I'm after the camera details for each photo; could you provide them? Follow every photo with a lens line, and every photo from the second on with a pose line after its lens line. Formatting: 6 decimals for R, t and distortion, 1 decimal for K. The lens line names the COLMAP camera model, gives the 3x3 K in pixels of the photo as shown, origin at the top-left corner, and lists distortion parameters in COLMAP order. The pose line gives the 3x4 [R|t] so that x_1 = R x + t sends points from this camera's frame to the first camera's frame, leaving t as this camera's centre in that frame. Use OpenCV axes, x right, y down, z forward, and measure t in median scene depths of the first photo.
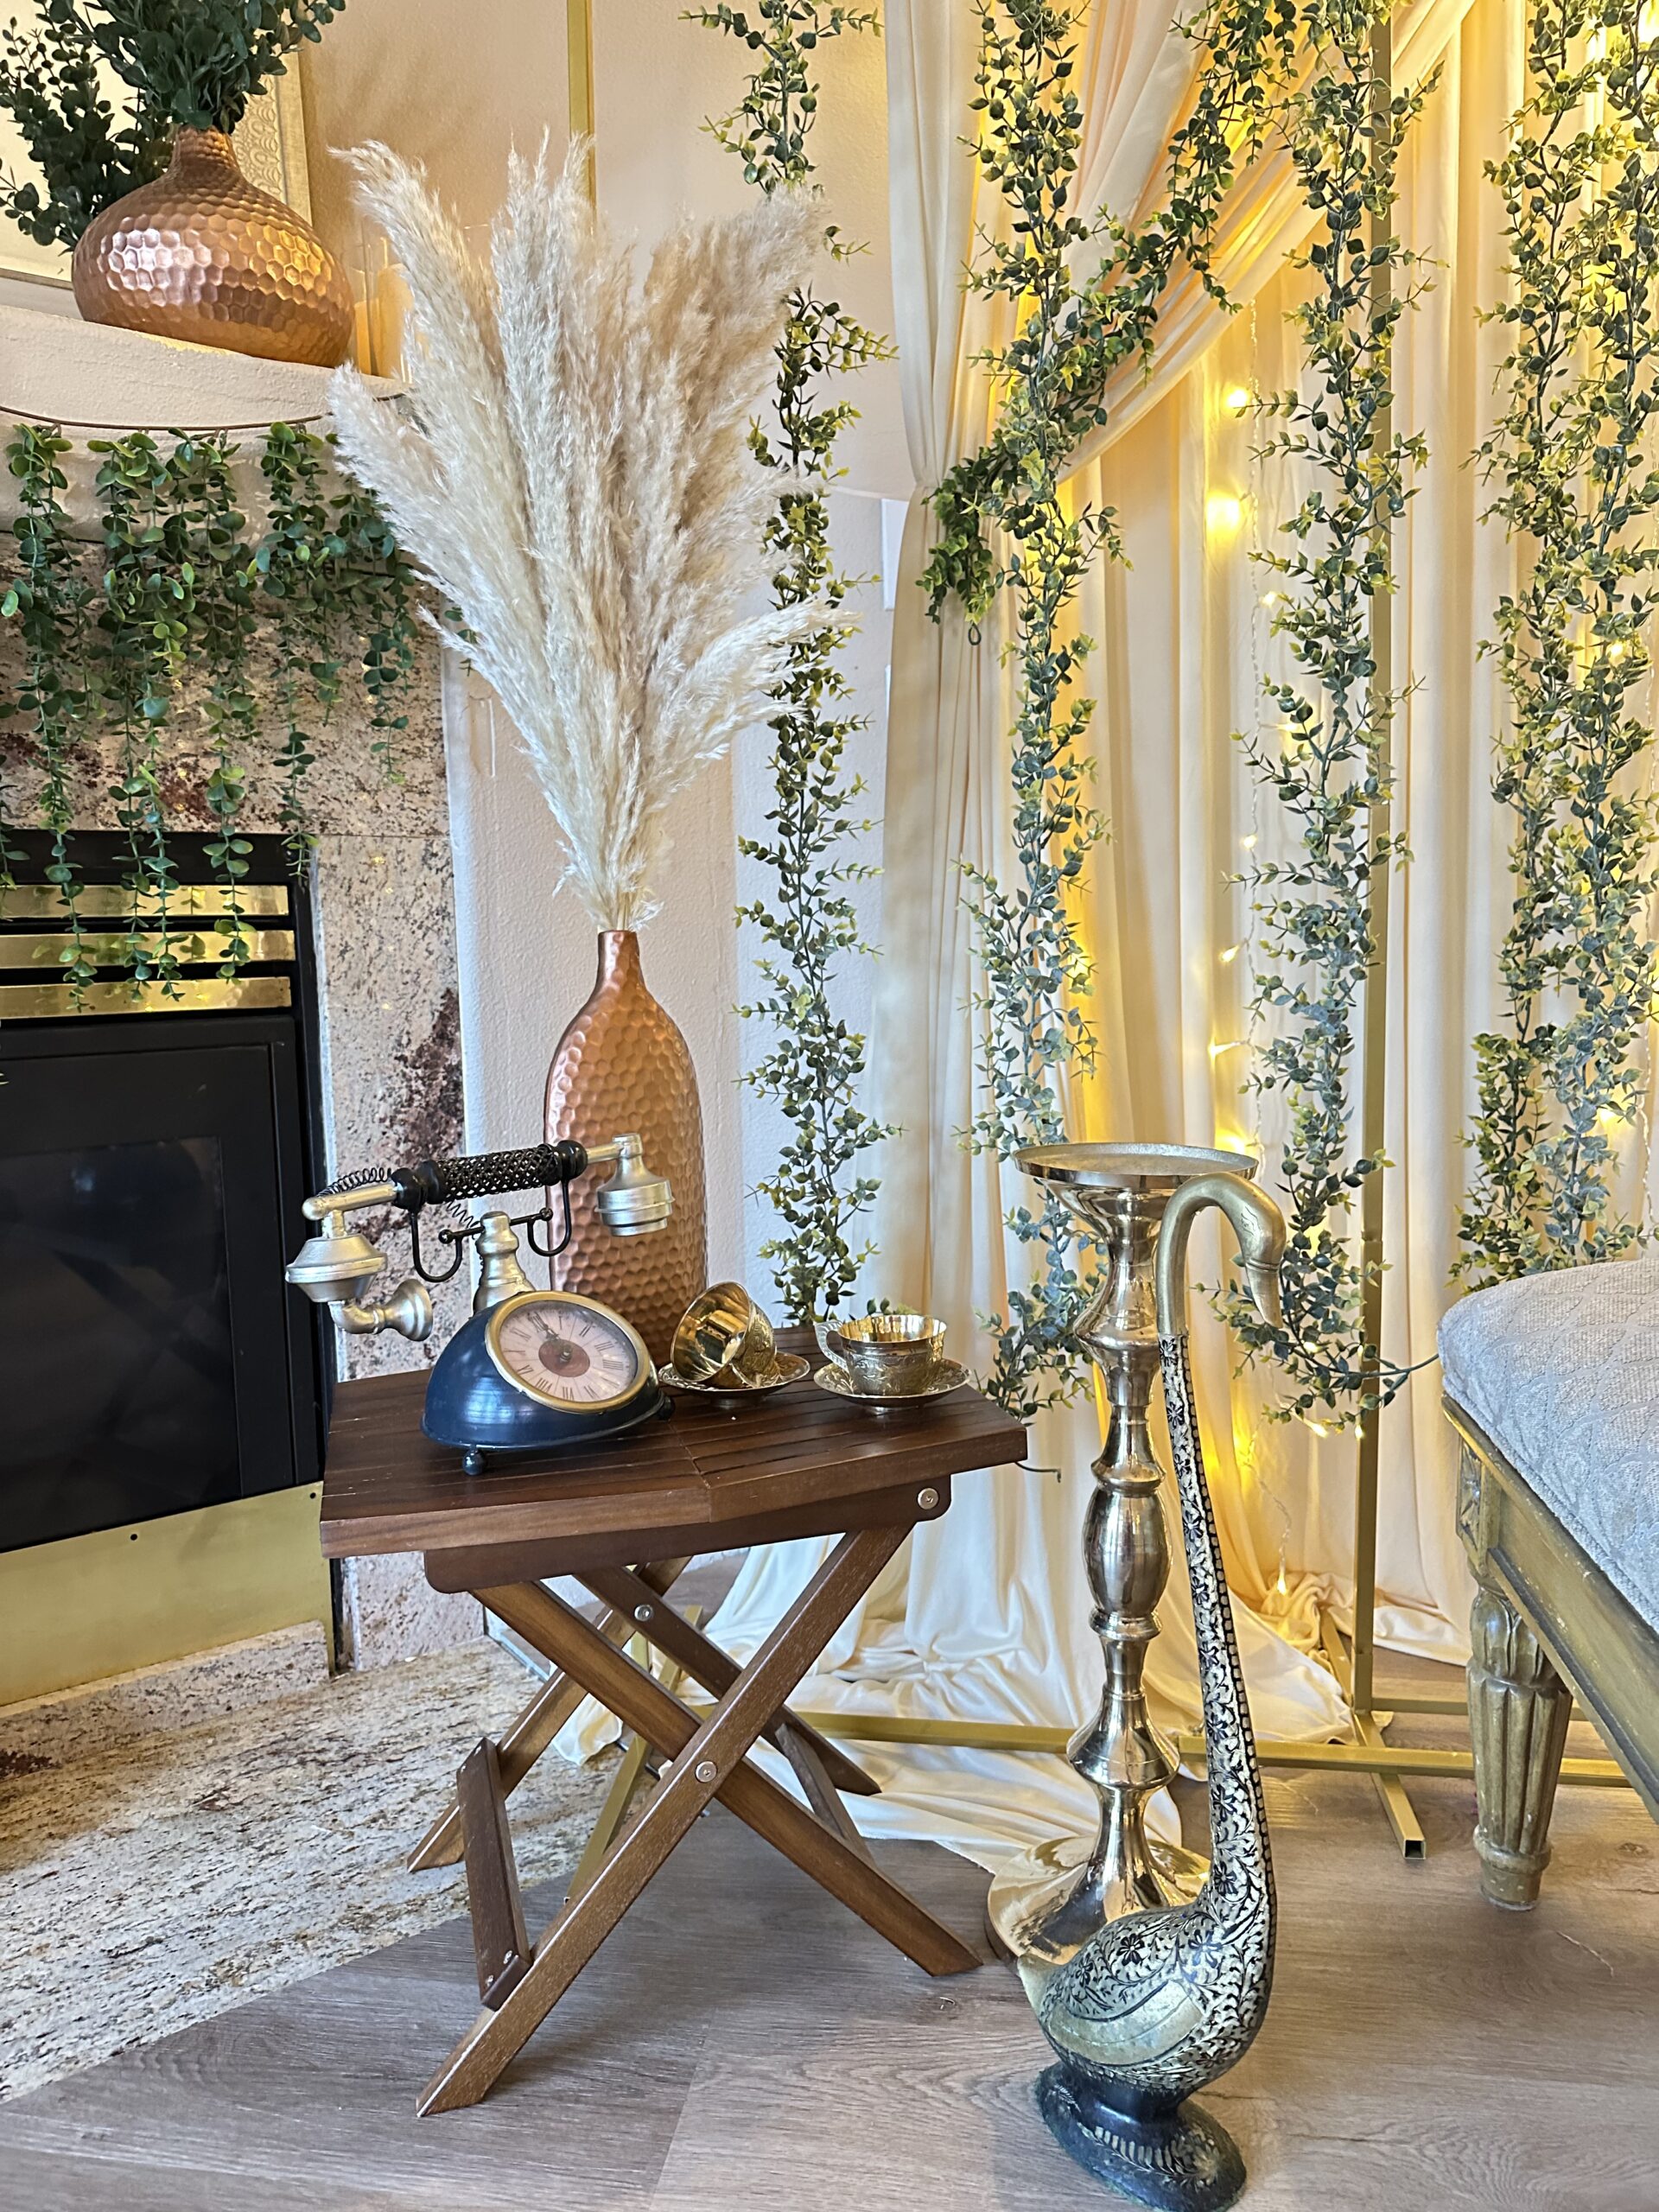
lens RADIAL K [[1562.9, 0, 842.9], [0, 1562.9, 1113.1], [0, 0, 1]] dist [0.056448, -0.072949]
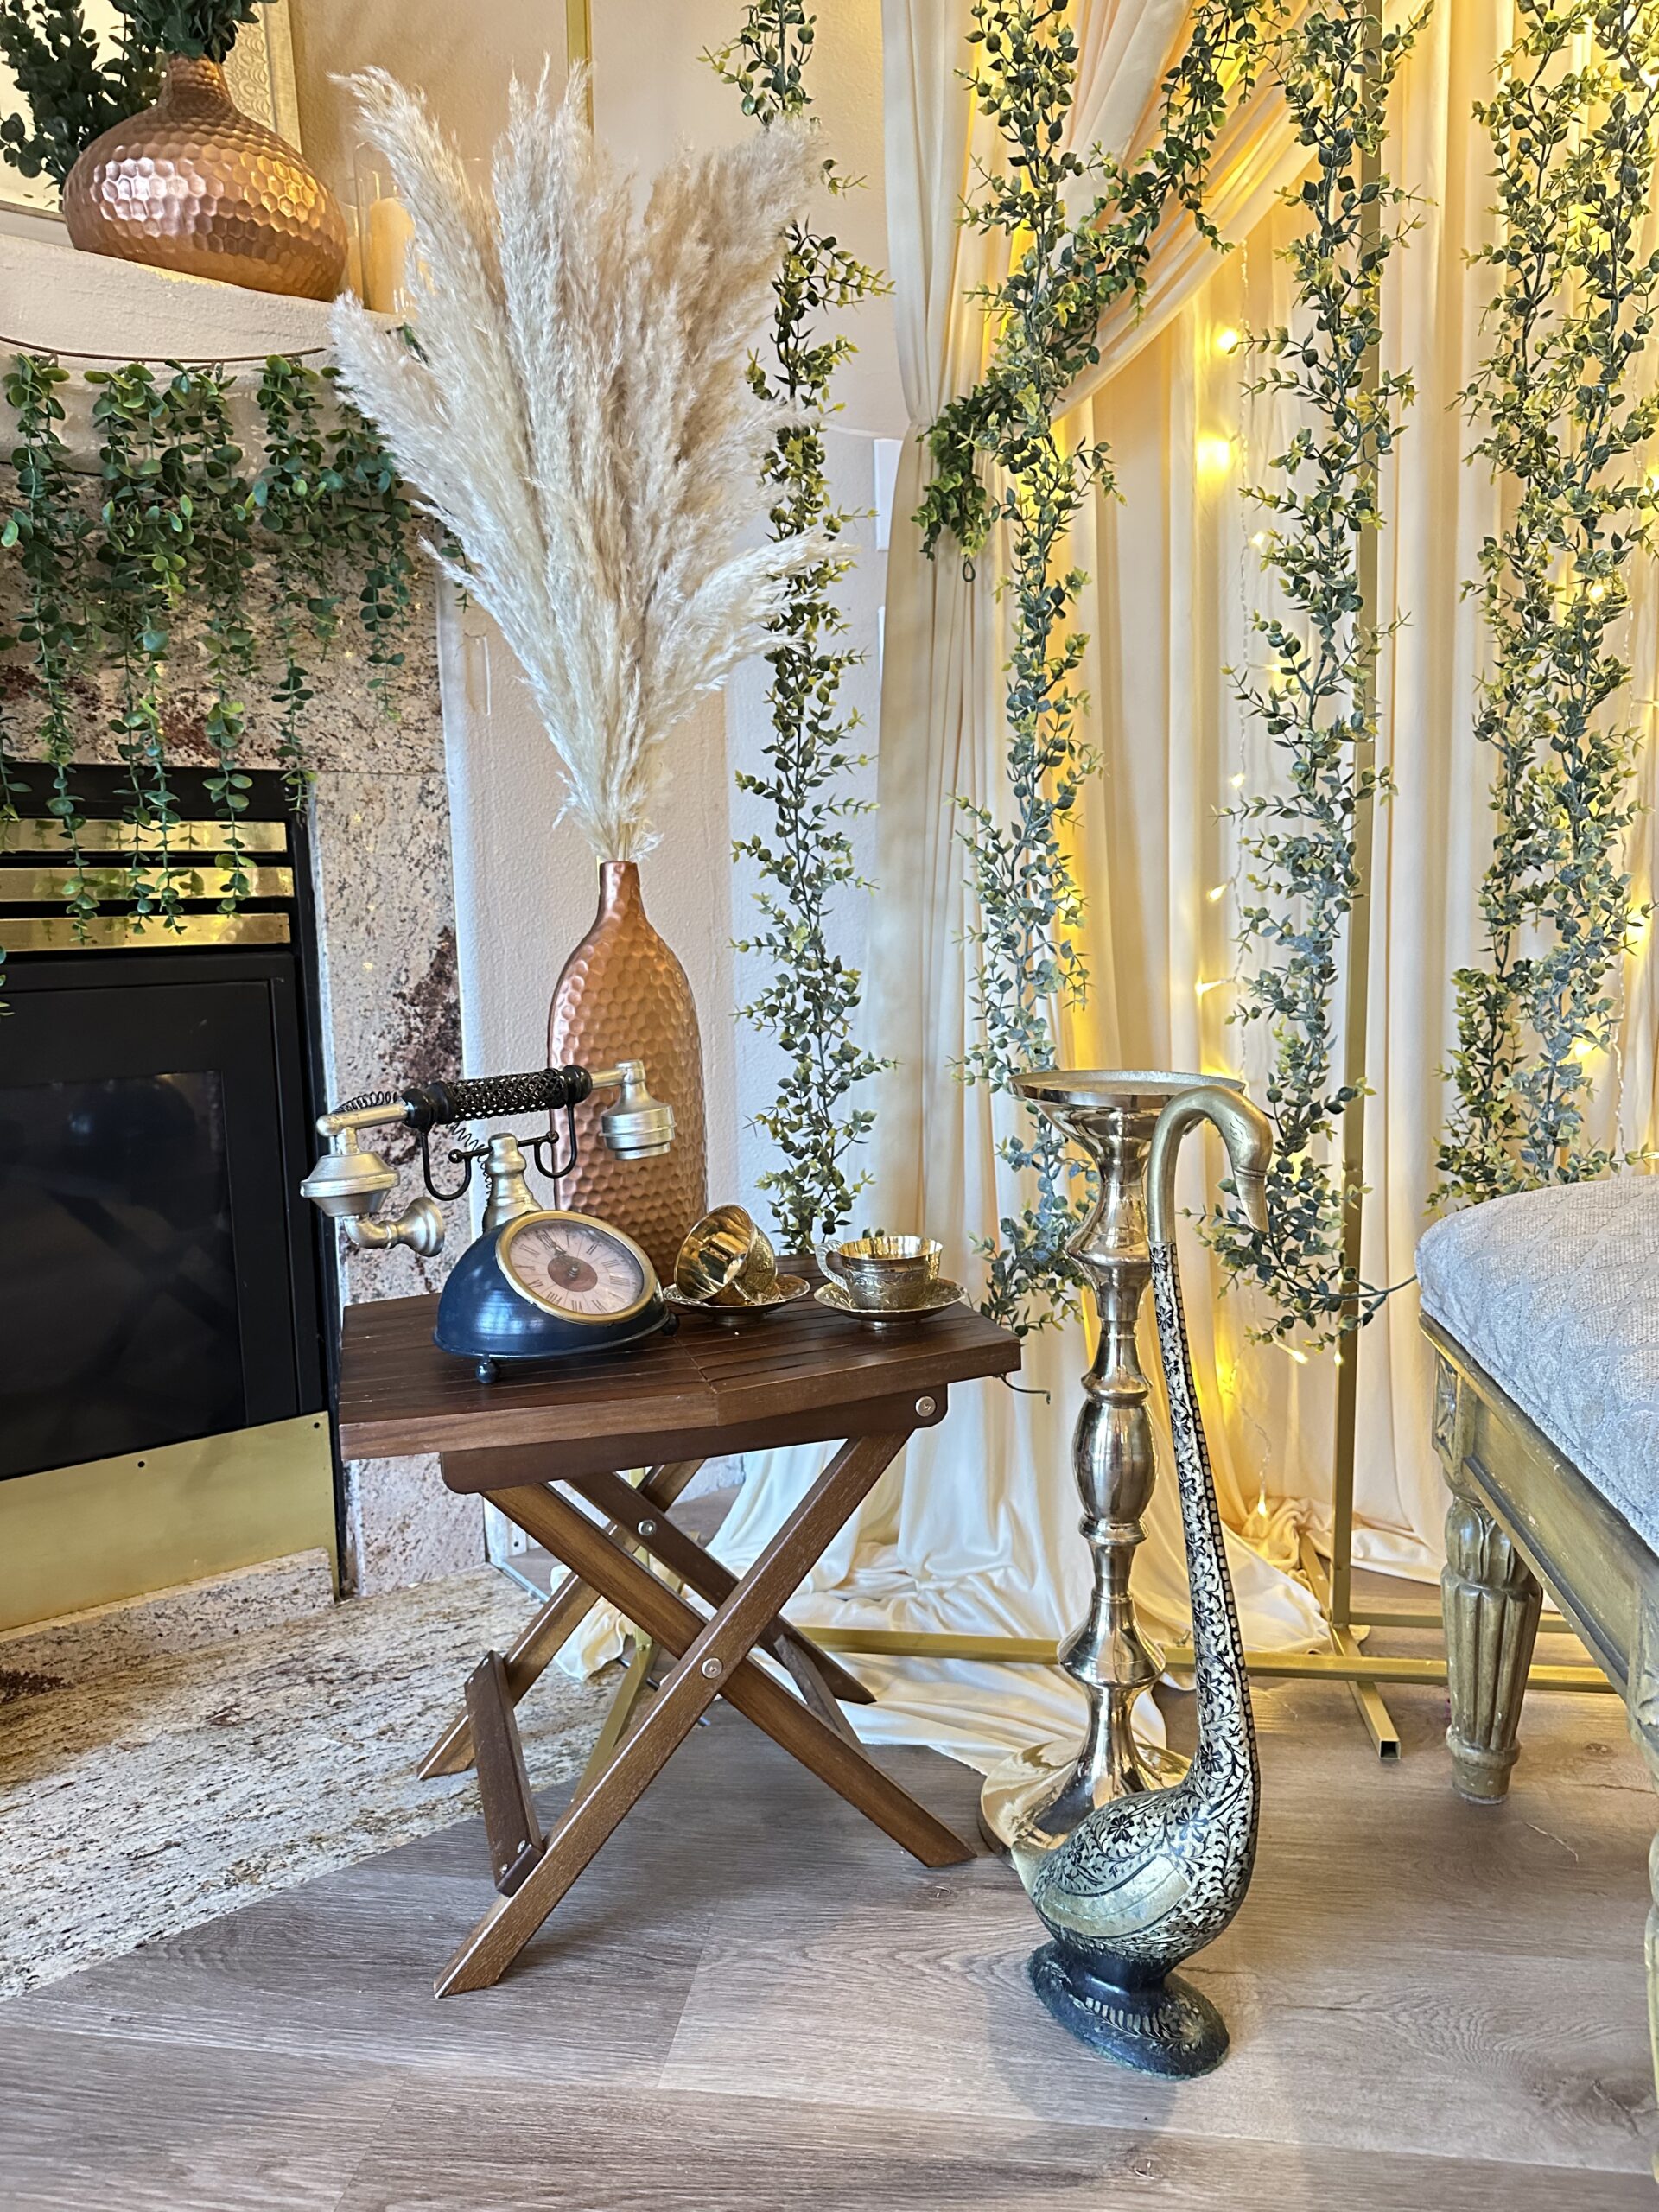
lens RADIAL K [[1565.7, 0, 850.0], [0, 1565.7, 1122.9], [0, 0, 1]] dist [0.049088, -0.058156]
pose [[0.999855, -0.000718, 0.017037, -0.010905], [0.000269, 0.999653, 0.026348, 0.025315], [-0.017050, -0.026340, 0.999508, -0.023512]]
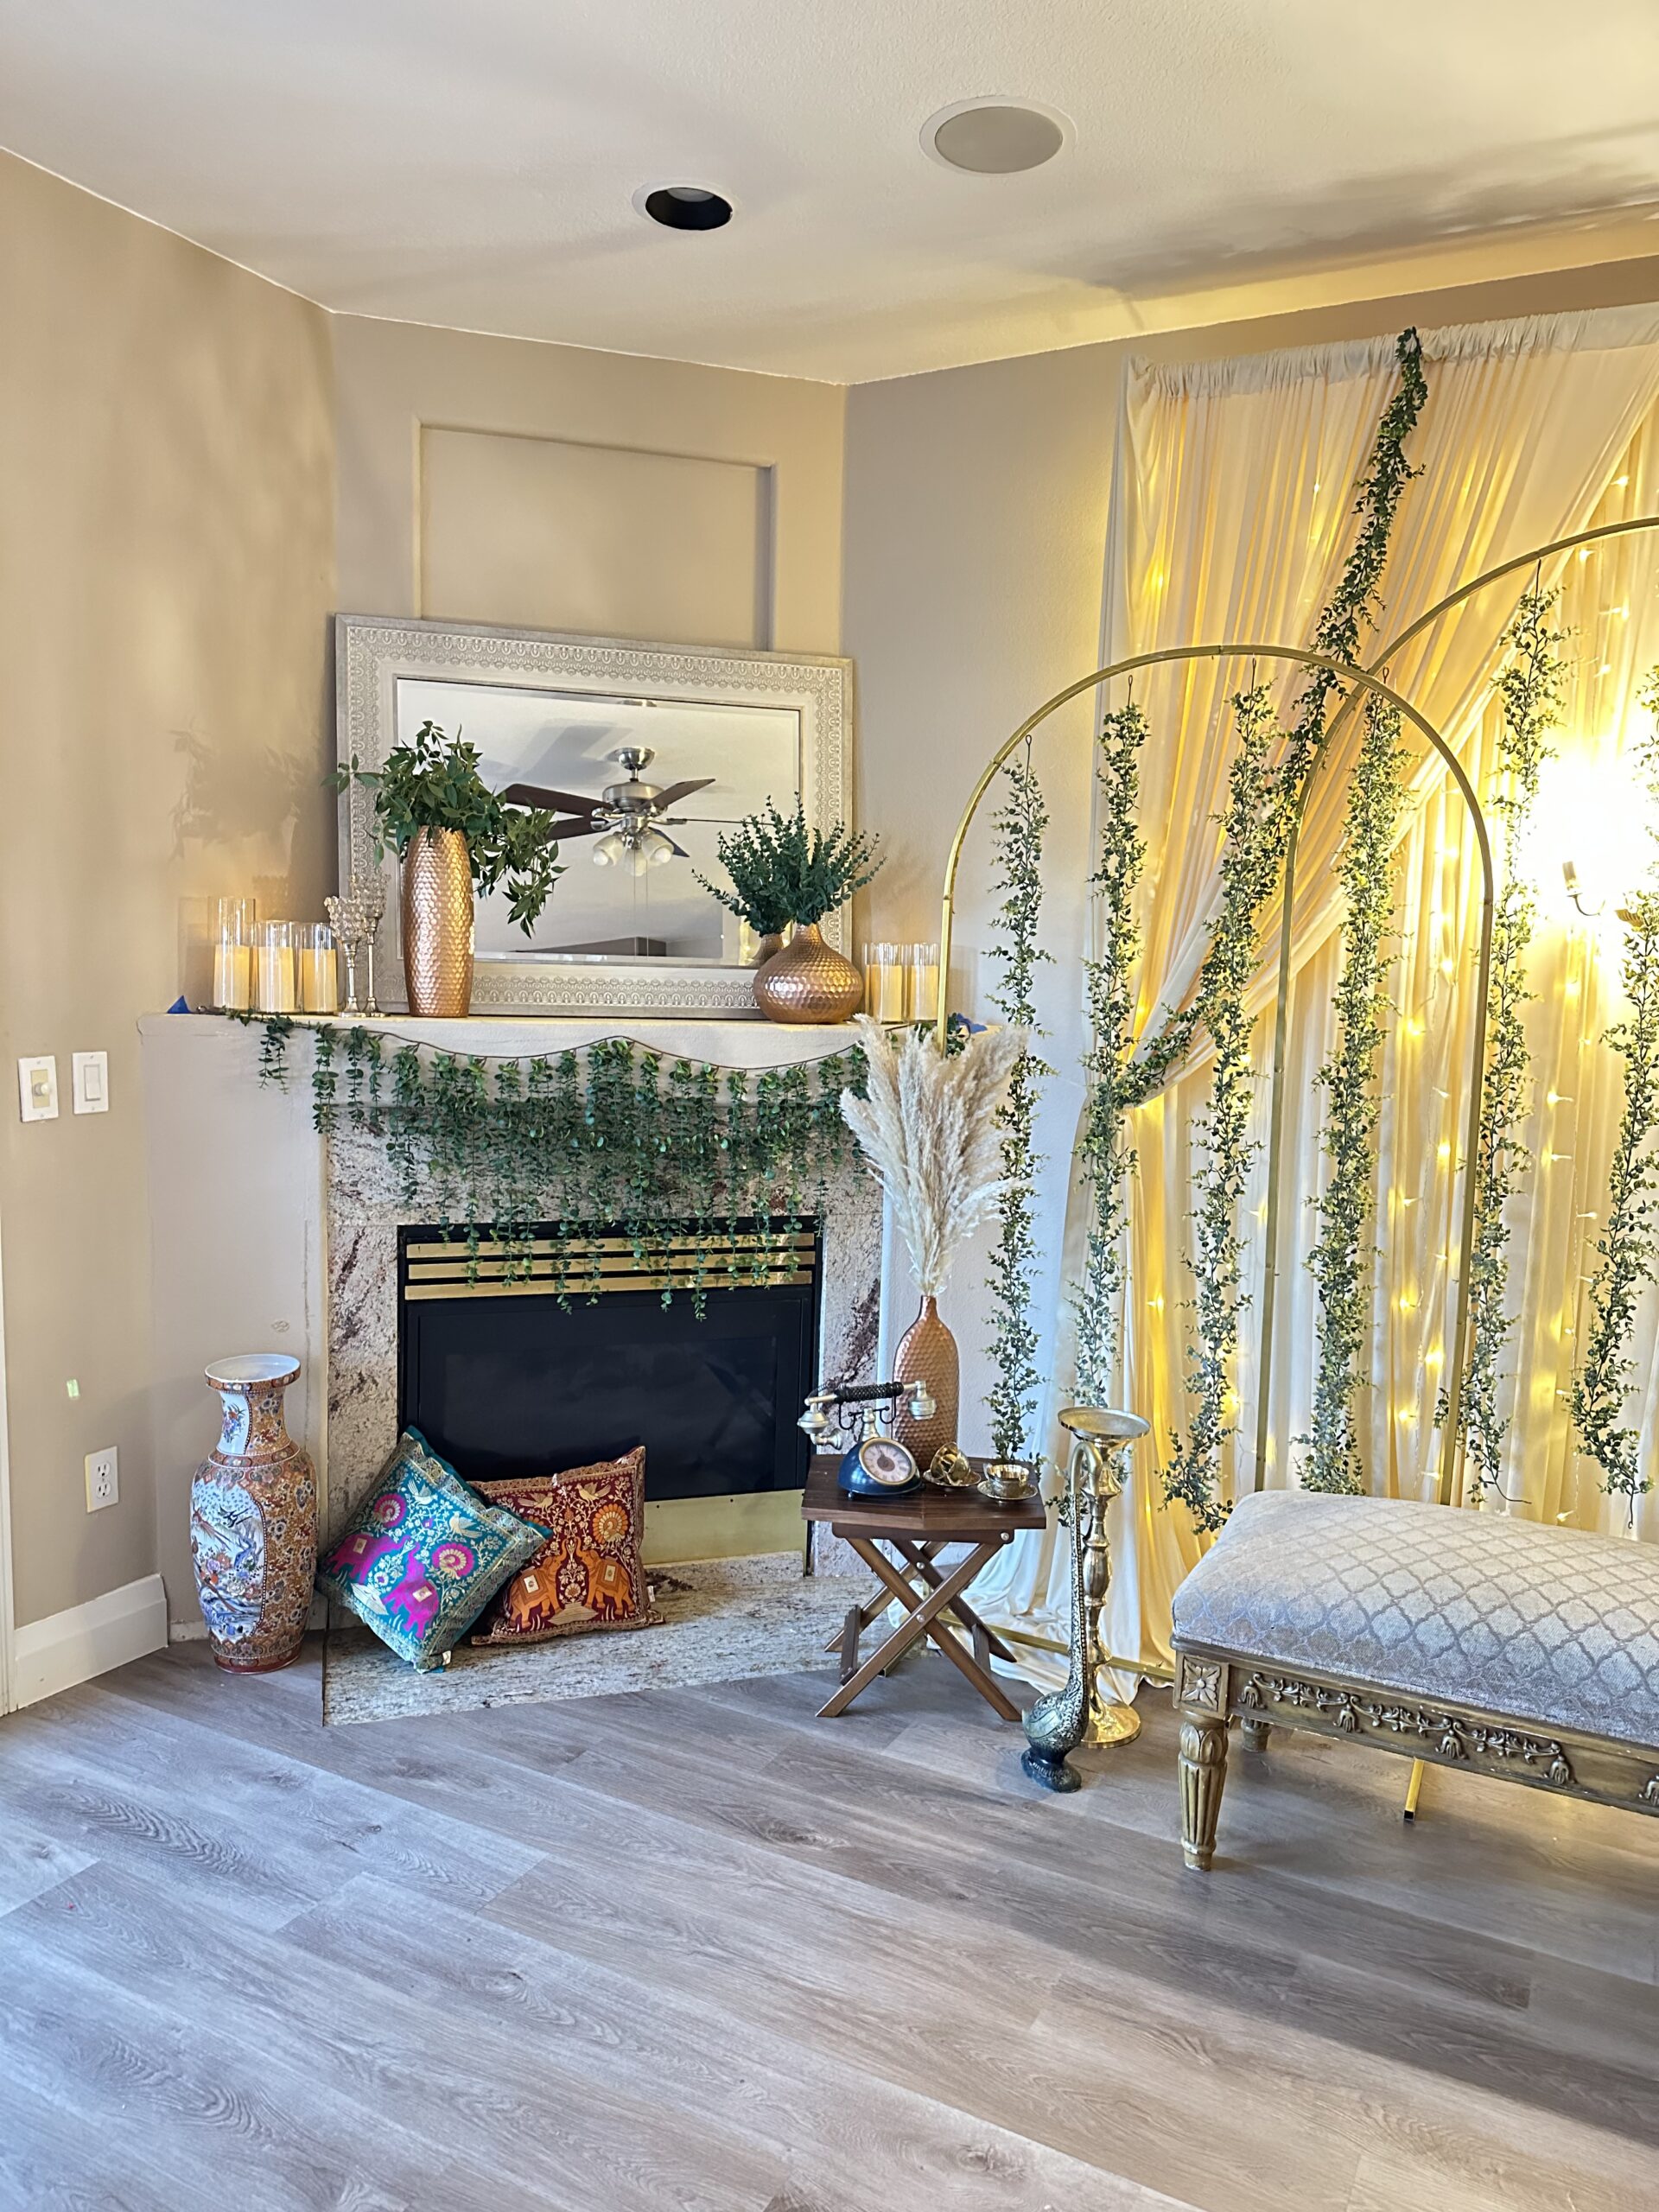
lens RADIAL K [[1546.0, 0, 845.3], [0, 1546.0, 1119.8], [0, 0, 1]] dist [0.173763, -0.401799]
pose [[0.943875, 0.080579, -0.320324, 0.501964], [-0.084420, 0.996428, 0.001901, -0.384861], [0.319333, 0.025248, 0.947306, -1.417280]]
